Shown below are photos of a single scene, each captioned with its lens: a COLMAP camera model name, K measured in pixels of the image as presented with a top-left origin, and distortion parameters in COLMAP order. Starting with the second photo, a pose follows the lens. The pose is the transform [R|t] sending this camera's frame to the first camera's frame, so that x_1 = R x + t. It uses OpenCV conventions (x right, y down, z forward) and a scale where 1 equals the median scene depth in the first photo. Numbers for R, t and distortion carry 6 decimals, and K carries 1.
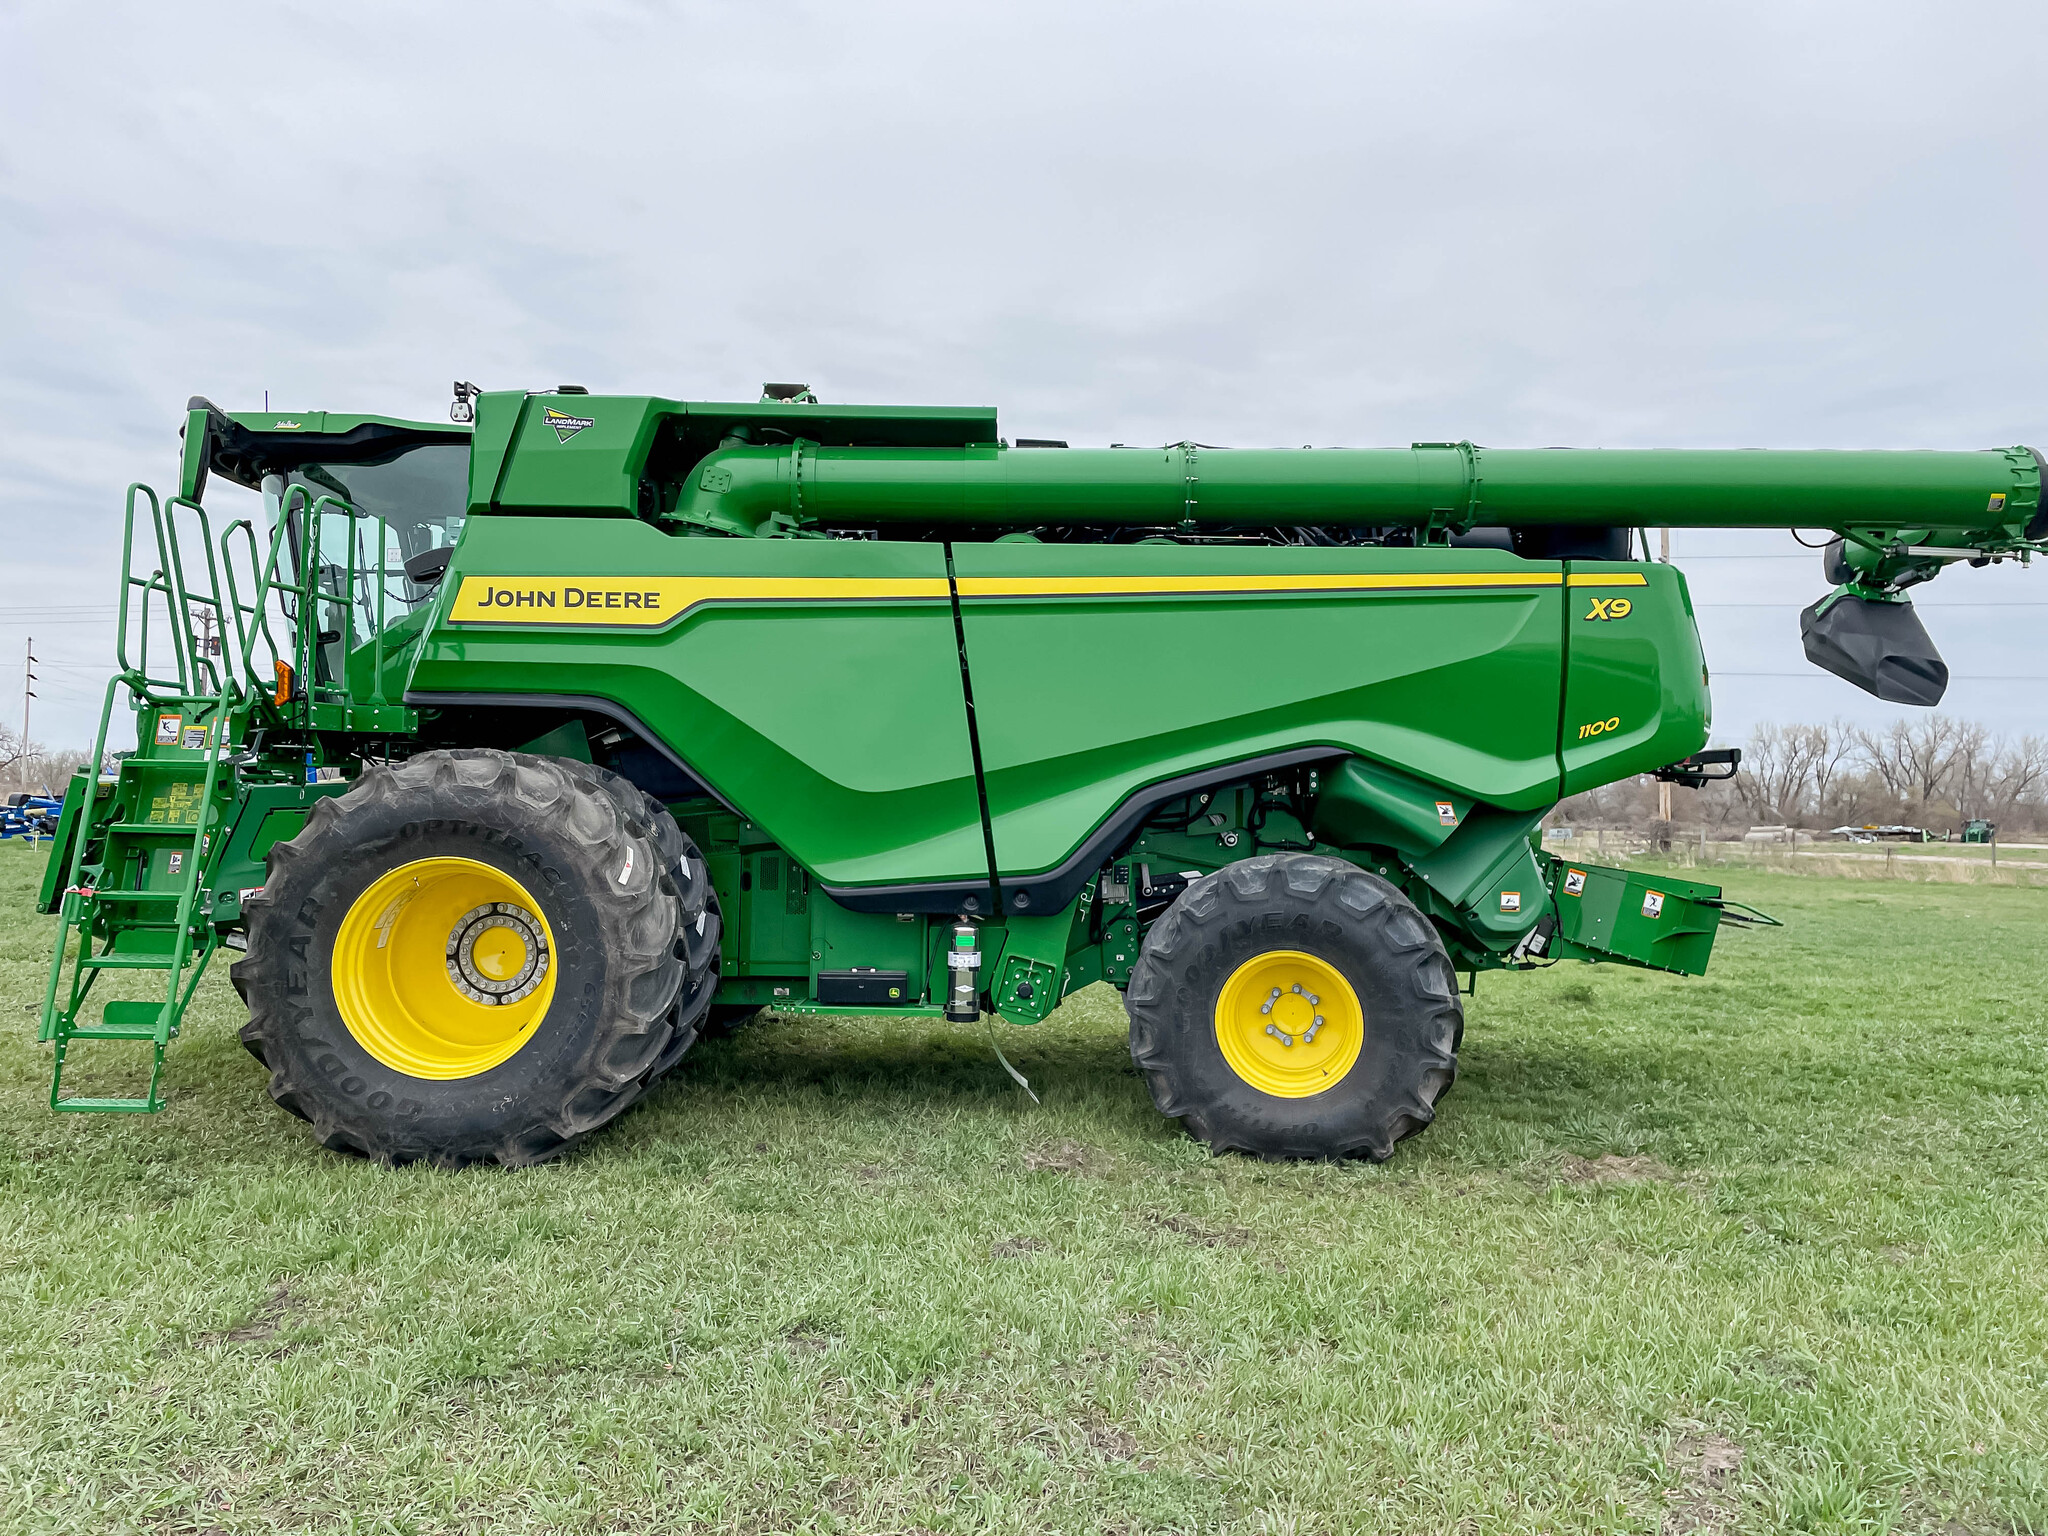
lens RADIAL K [[1559.2, 0, 1022.6], [0, 1559.2, 746.1], [0, 0, 1]] dist [0.084697, -0.108940]
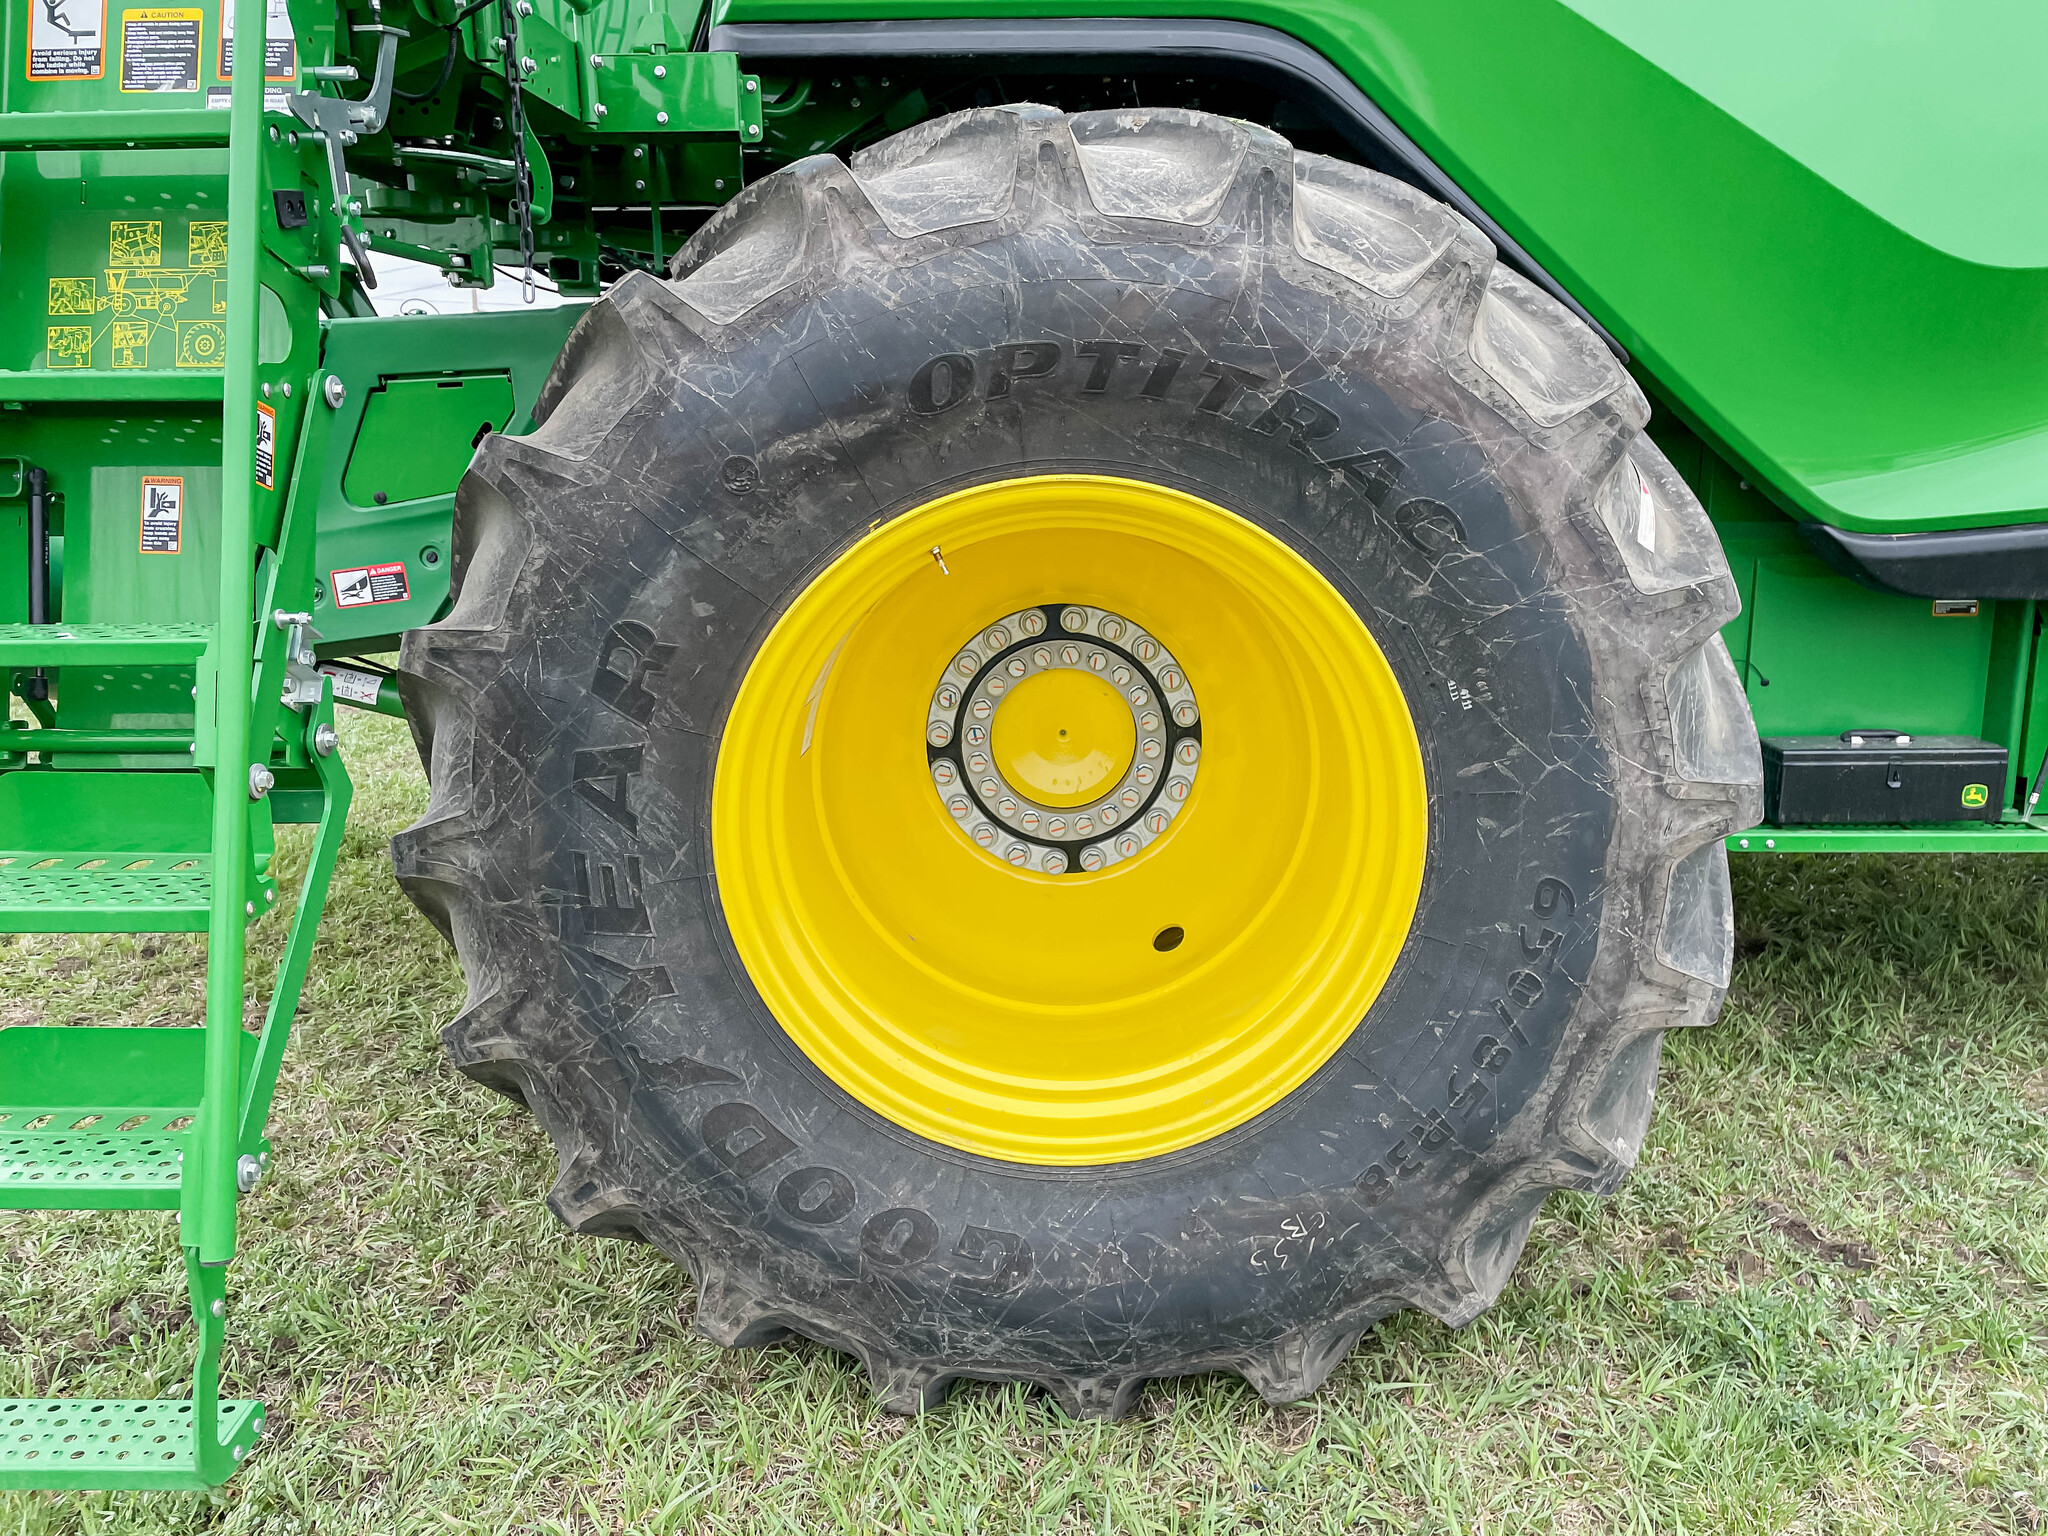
lens RADIAL K [[1559.2, 0, 1014.7], [0, 1559.2, 741.3], [0, 0, 1]] dist [0.084697, -0.108940]
pose [[0.999501, -0.025270, -0.018943, -0.371899], [0.028942, 0.972959, 0.229157, 0.051596], [0.012640, -0.229591, 0.973205, 0.704236]]
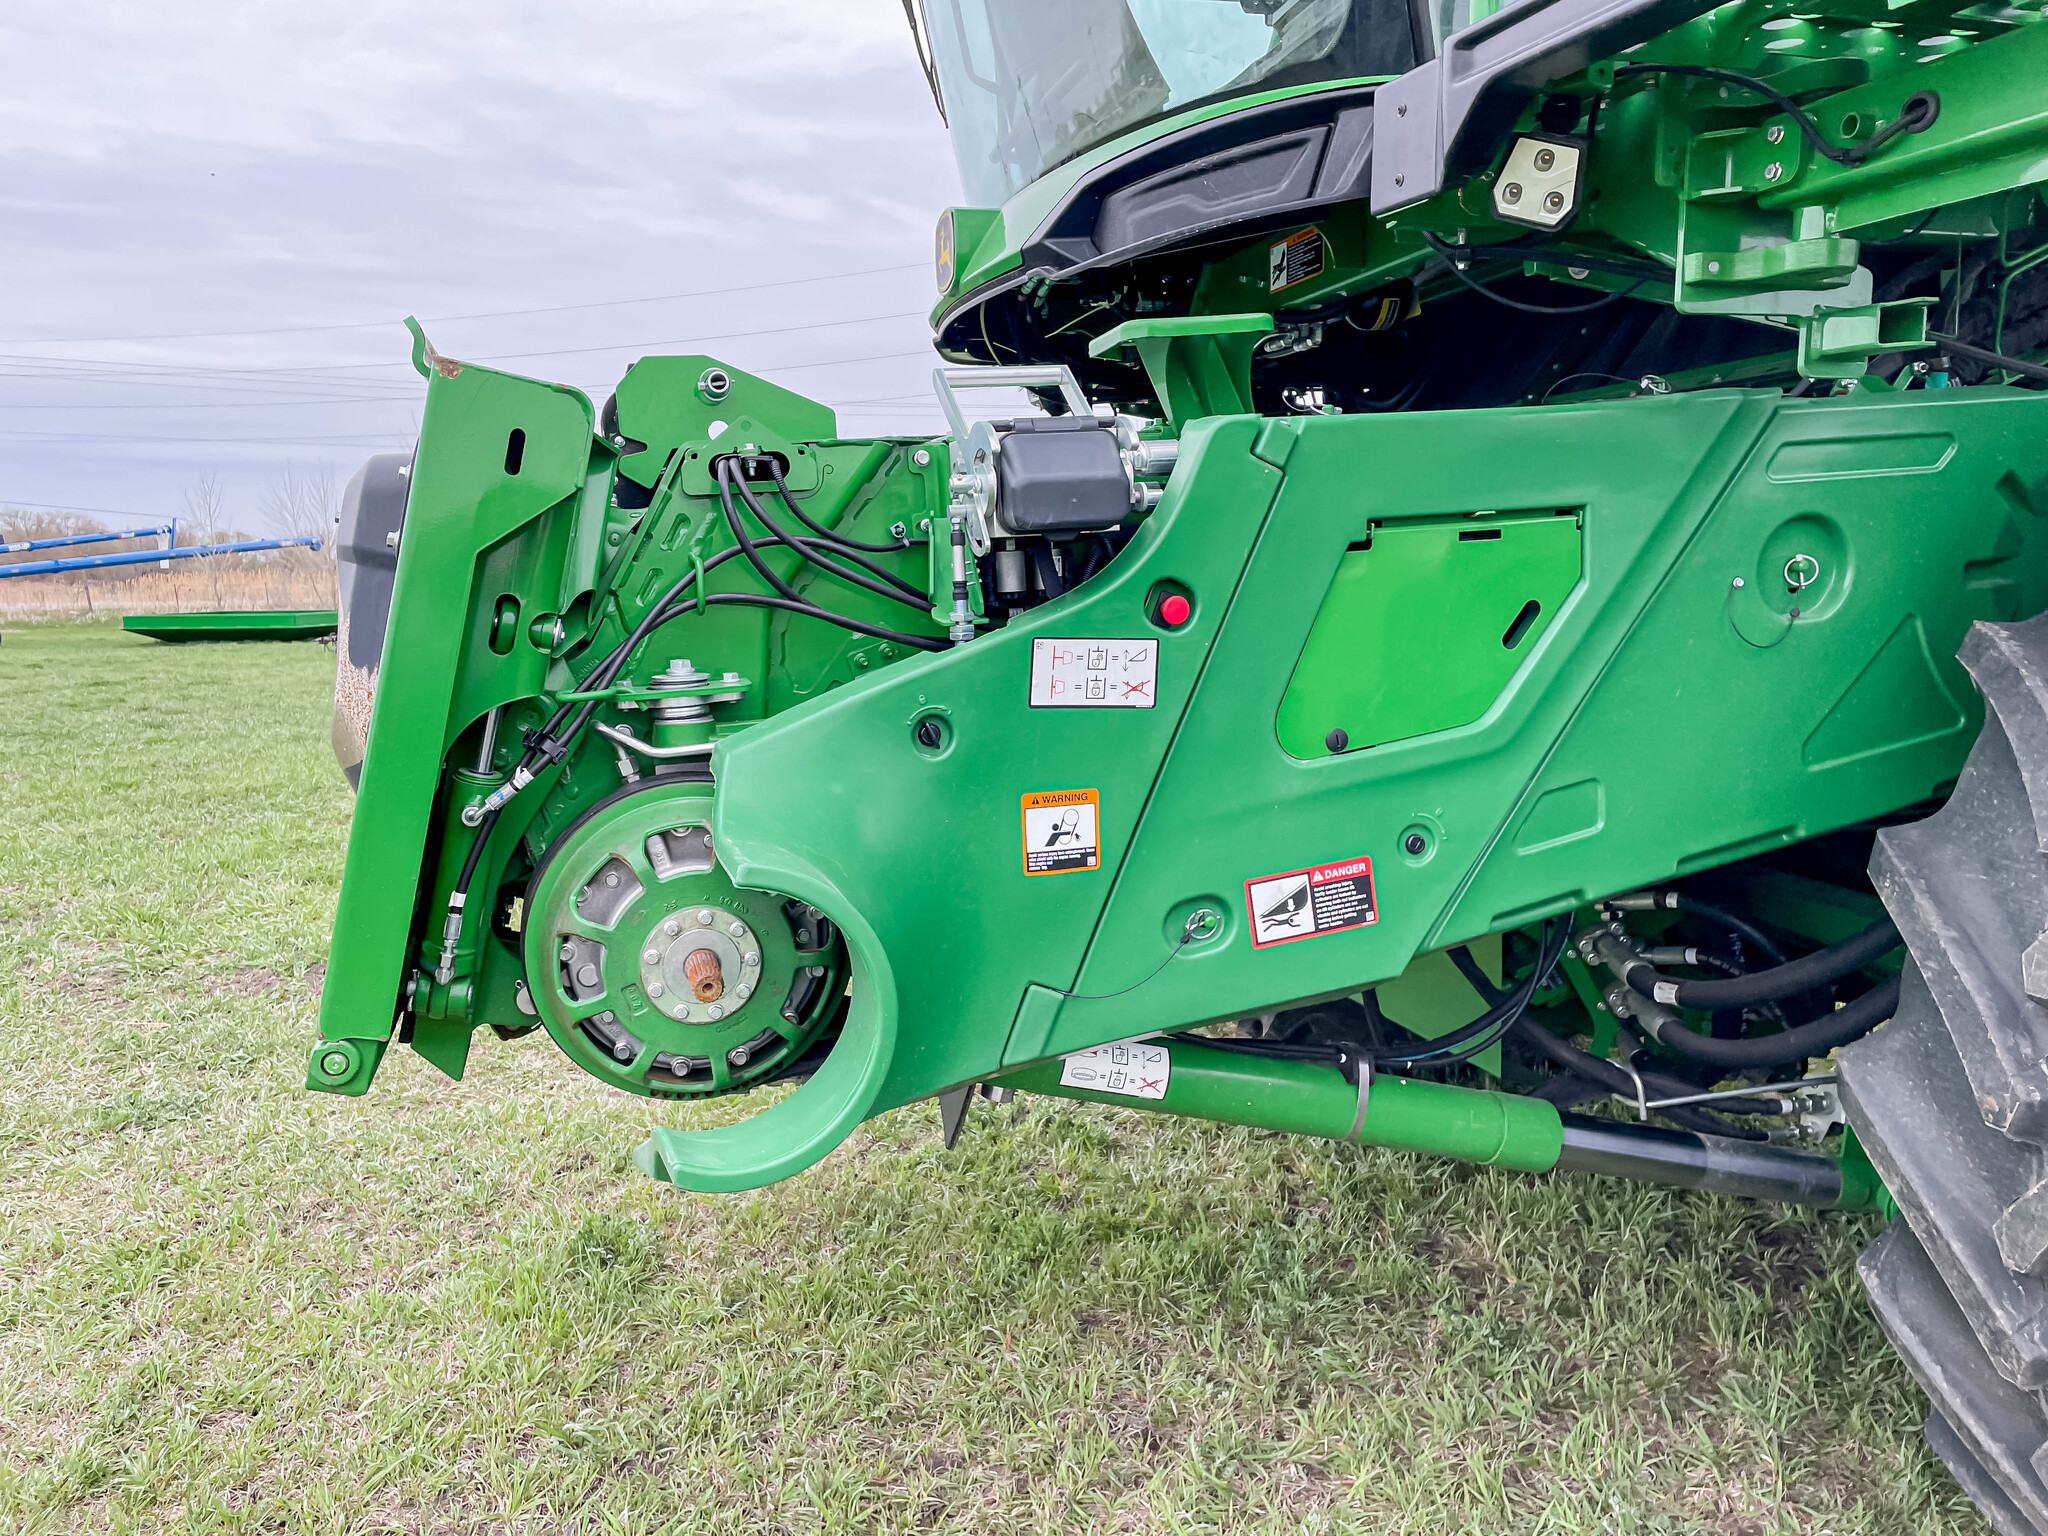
lens RADIAL K [[1559.2, 0, 990.7], [0, 1559.2, 769.0], [0, 0, 1]] dist [0.084697, -0.108940]
pose [[0.963642, -0.066705, 0.258738, -0.720646], [0.022197, 0.984975, 0.171264, 0.042022], [-0.266274, -0.159294, 0.950644, 0.974318]]
